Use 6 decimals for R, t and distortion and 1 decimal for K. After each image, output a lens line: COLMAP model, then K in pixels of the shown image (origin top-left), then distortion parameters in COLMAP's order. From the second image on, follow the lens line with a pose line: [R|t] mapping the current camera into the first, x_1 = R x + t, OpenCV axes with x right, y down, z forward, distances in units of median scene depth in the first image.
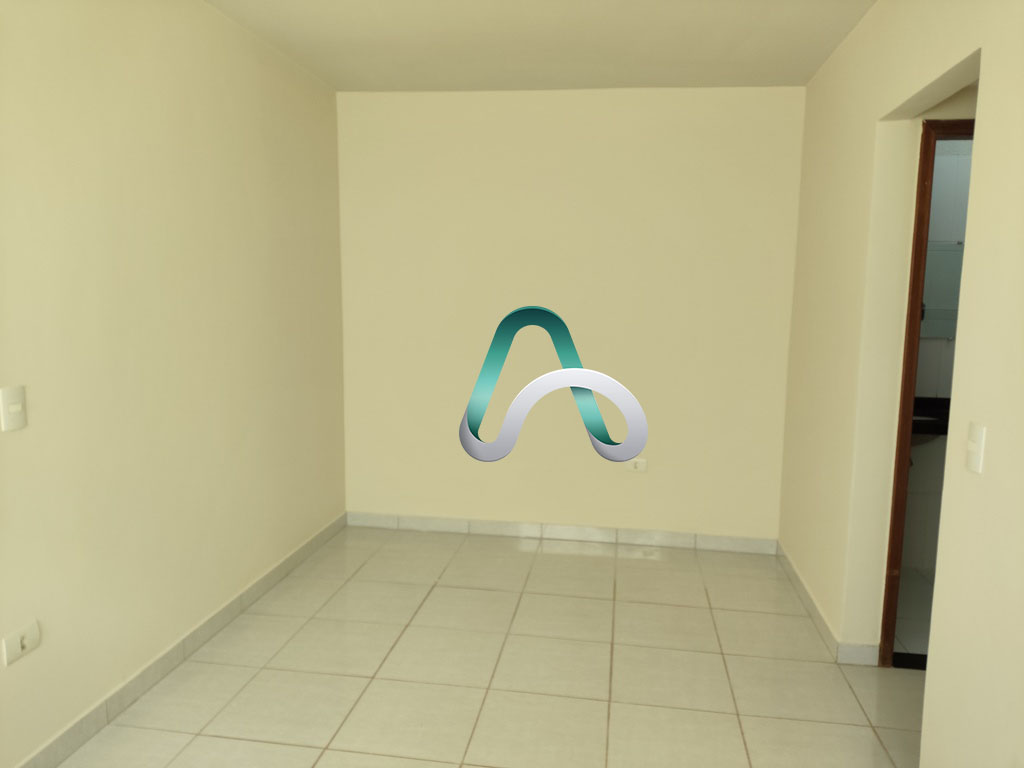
lens RADIAL K [[771.6, 0, 509.9], [0, 771.6, 382.4], [0, 0, 1]] dist [0.088033, -0.200841]
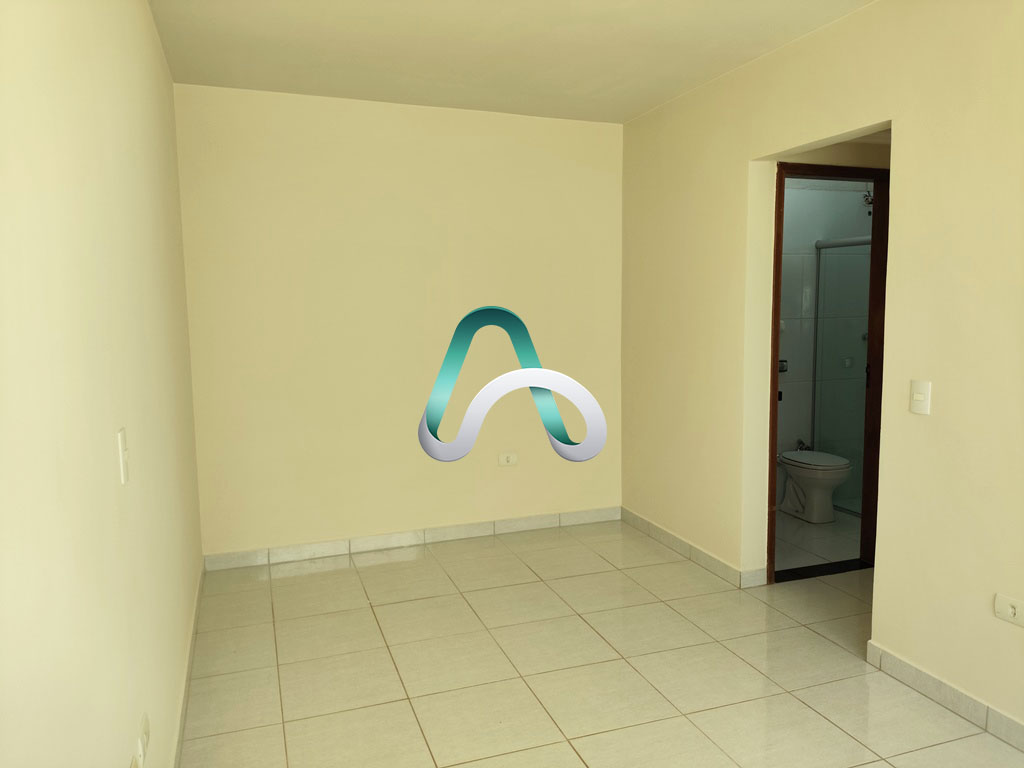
lens RADIAL K [[747.2, 0, 512.9], [0, 747.2, 383.5], [0, 0, 1]] dist [0.108556, -0.182111]
pose [[0.869214, -0.078593, 0.488150, -0.392115], [0.085723, 0.996289, 0.007763, -0.008985], [-0.486949, 0.035097, 0.872725, 0.082101]]
